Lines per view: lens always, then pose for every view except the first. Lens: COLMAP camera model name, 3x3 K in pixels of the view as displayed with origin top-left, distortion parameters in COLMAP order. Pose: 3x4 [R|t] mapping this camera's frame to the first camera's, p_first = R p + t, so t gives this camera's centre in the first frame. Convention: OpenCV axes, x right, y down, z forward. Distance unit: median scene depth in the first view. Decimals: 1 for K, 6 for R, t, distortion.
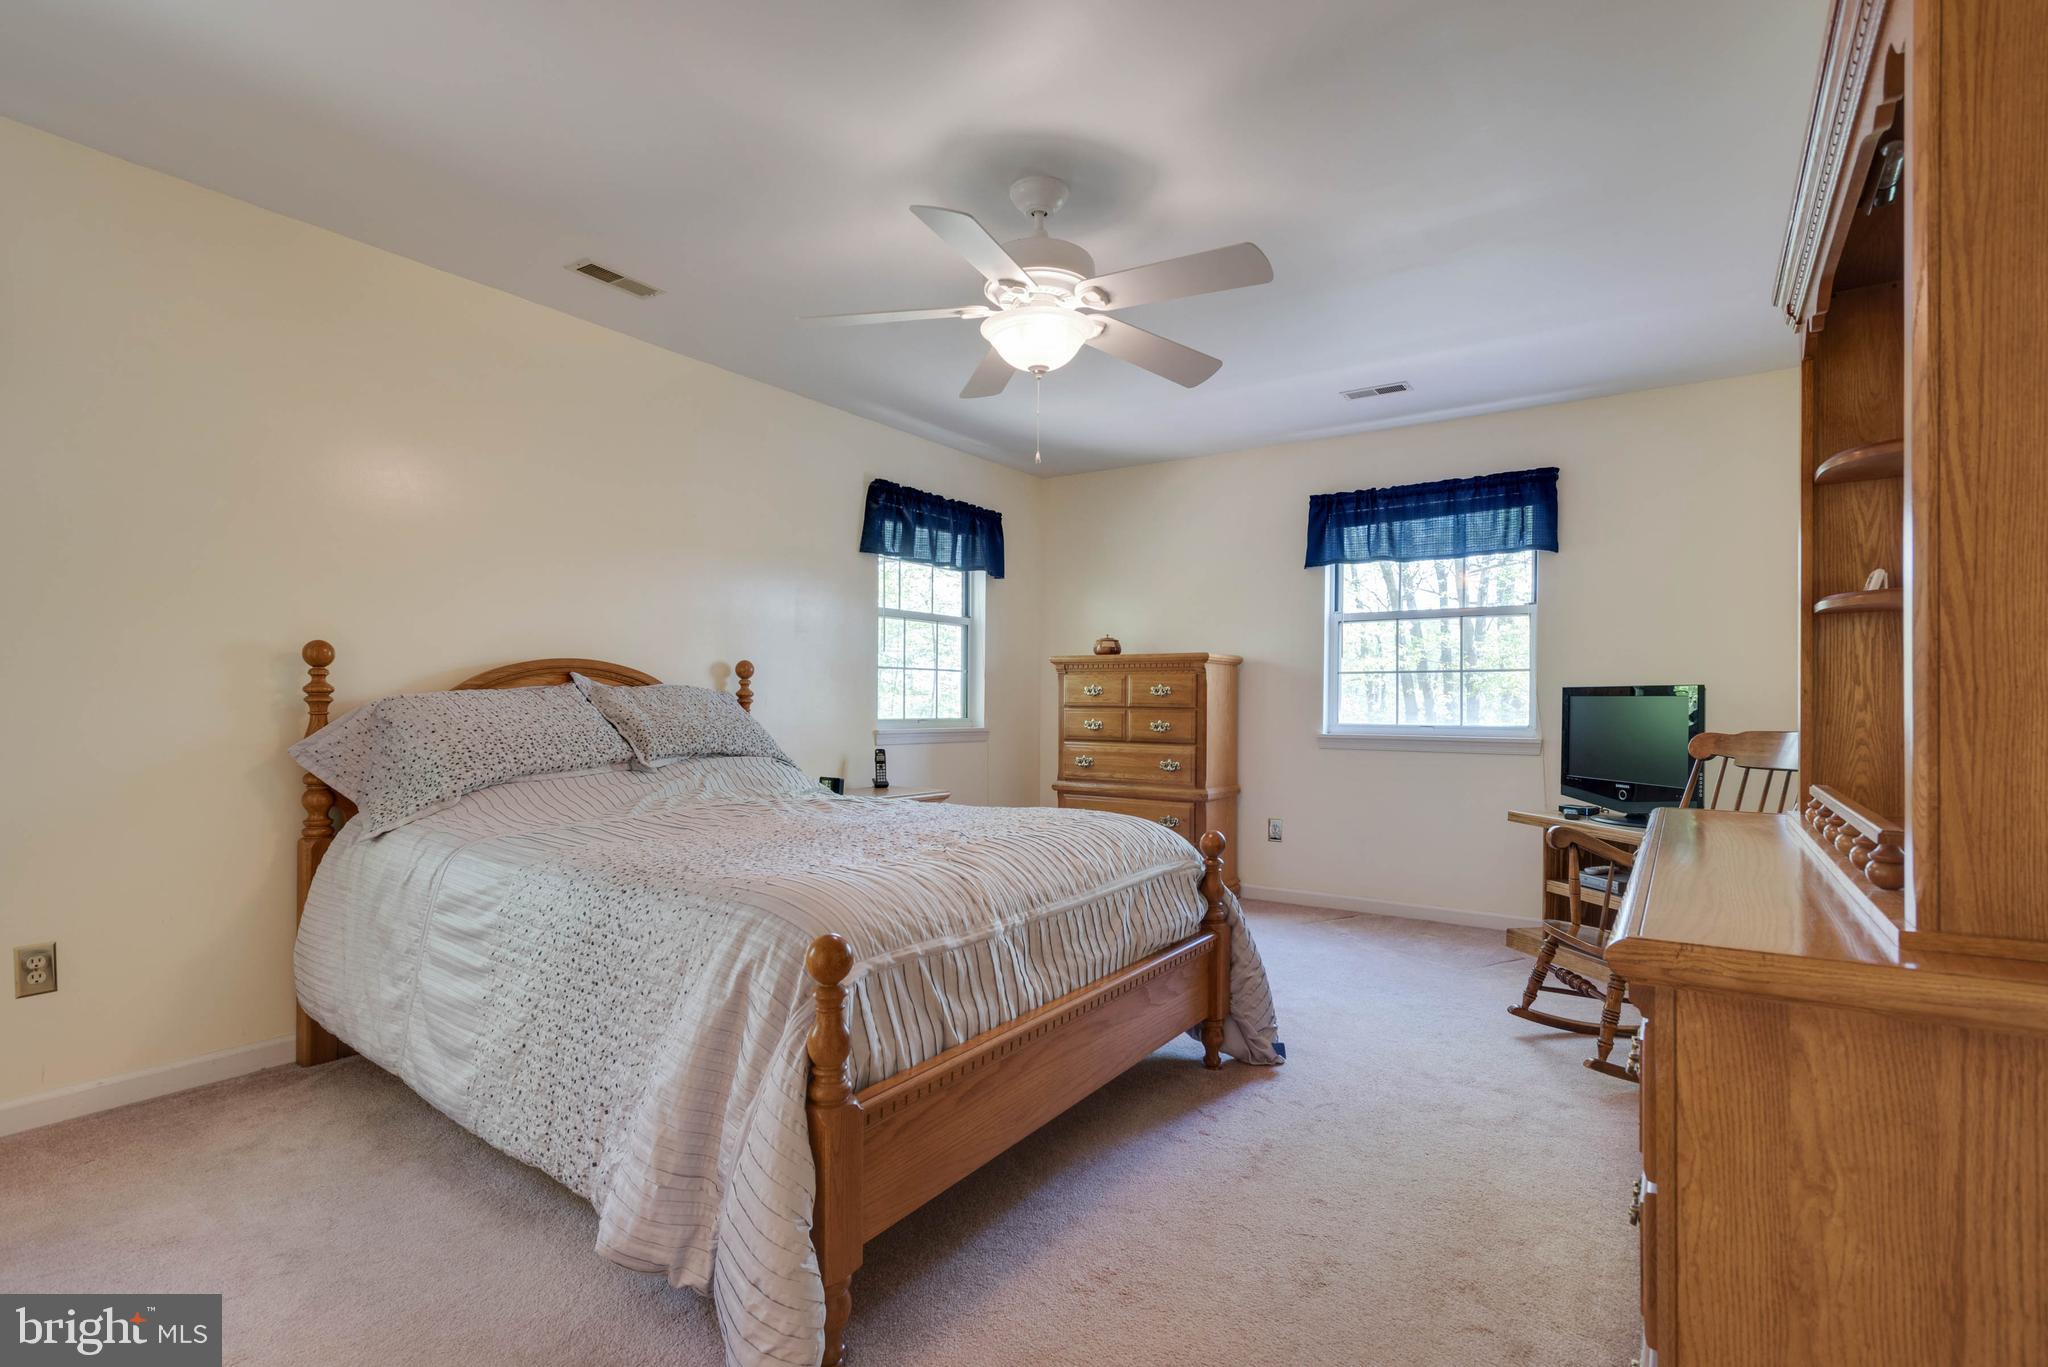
lens RADIAL K [[968.3, 0, 1018.8], [0, 968.3, 698.6], [0, 0, 1]] dist [0.010996, -0.001456]
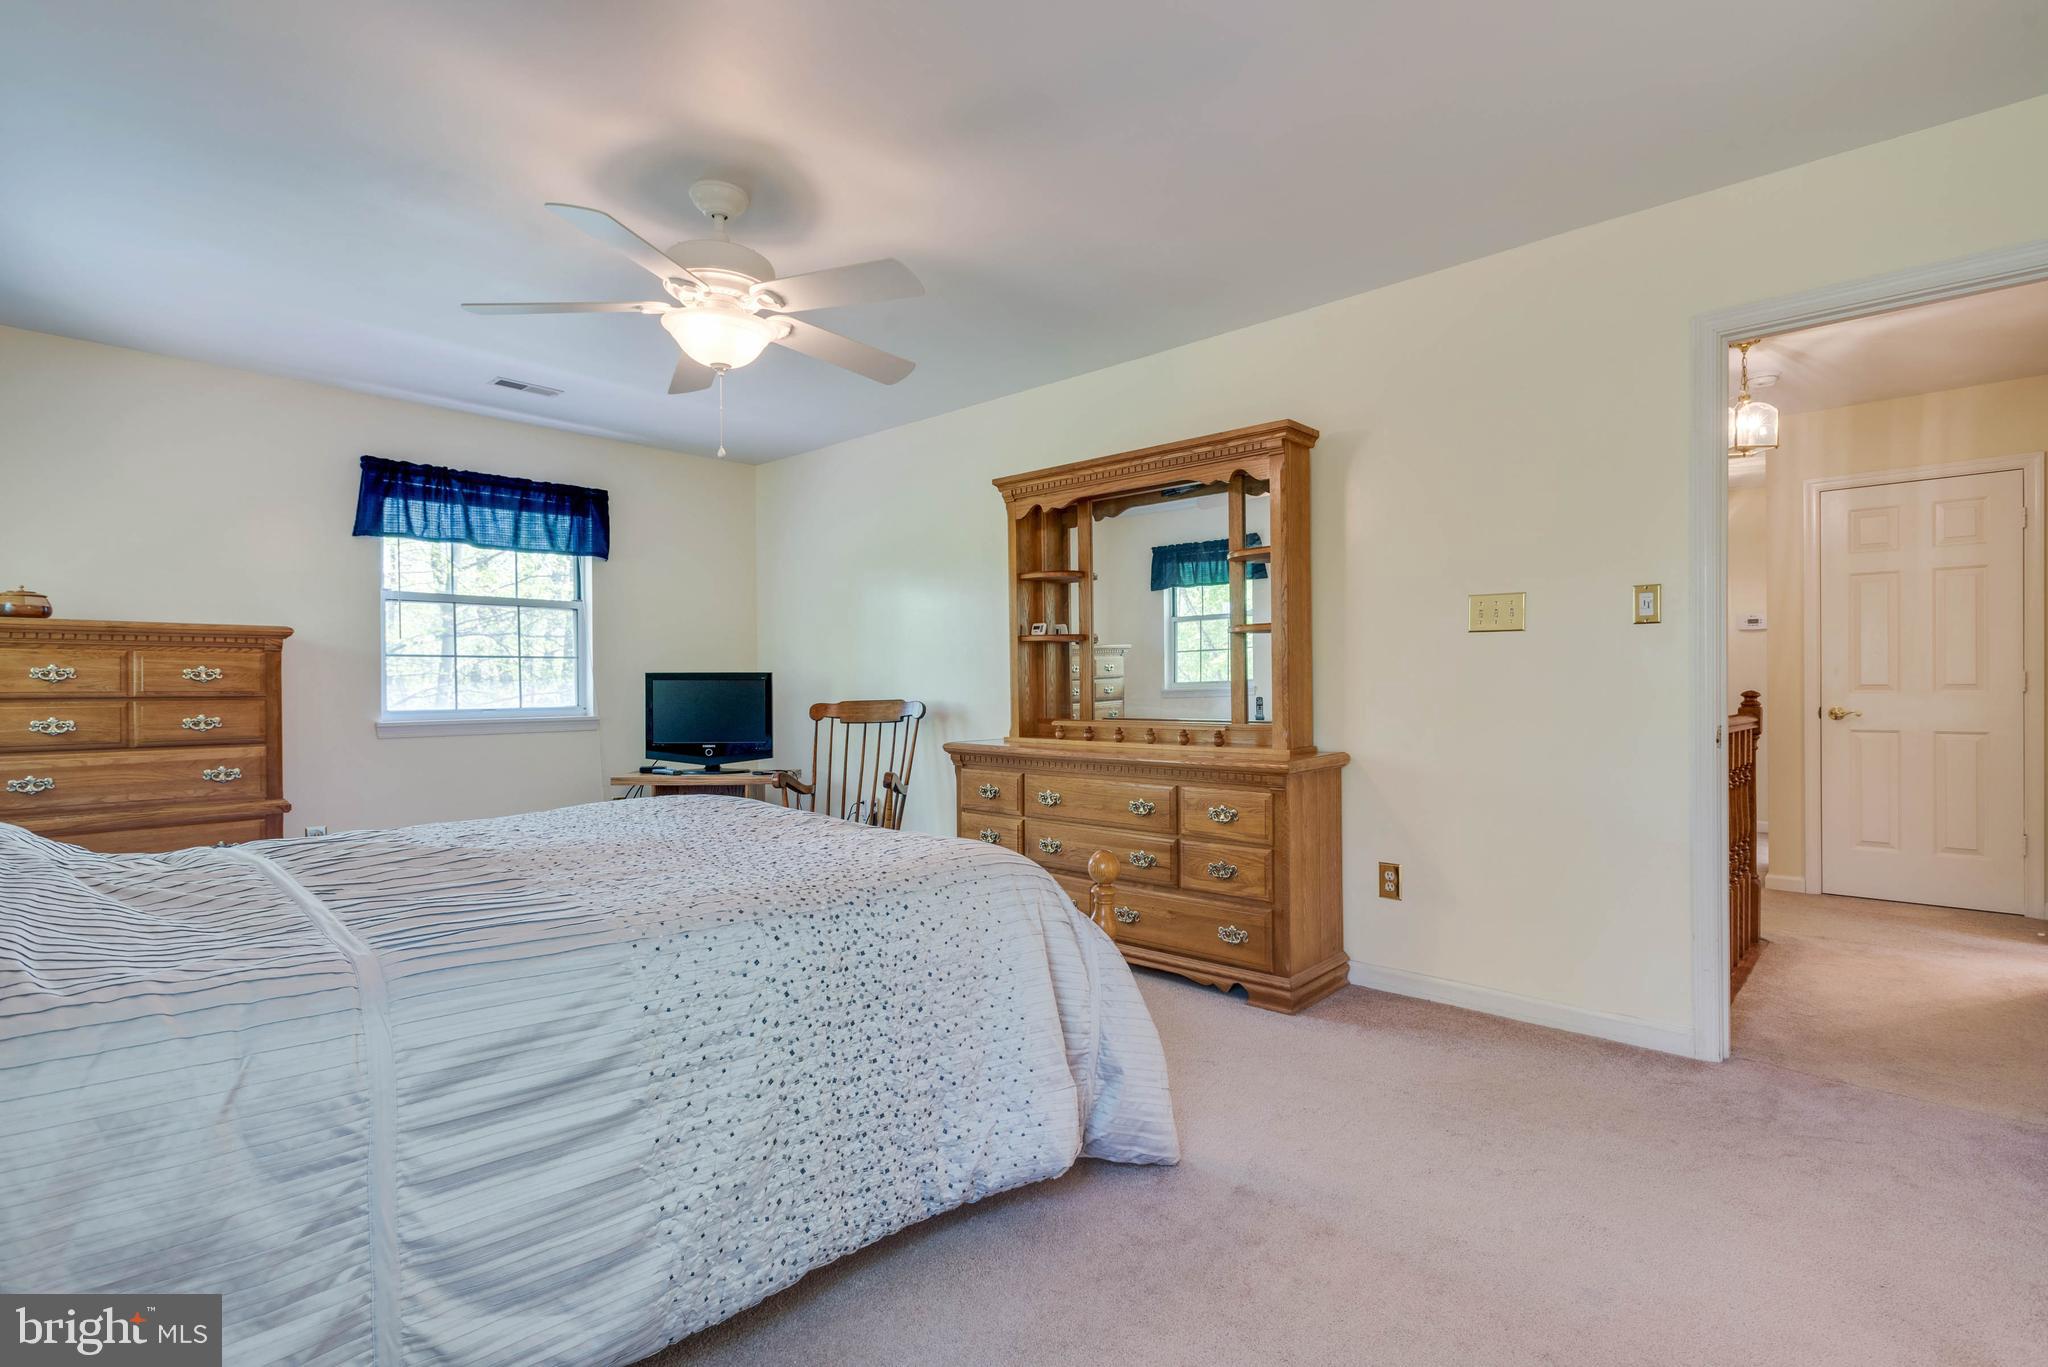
lens RADIAL K [[968.3, 0, 1016.0], [0, 968.3, 676.9], [0, 0, 1]] dist [0.010996, -0.001456]
pose [[0.147996, -0.001035, 0.988987, -0.499490], [0.003946, 0.999992, 0.000456, -0.004266], [-0.988980, 0.003835, 0.147999, 0.280062]]
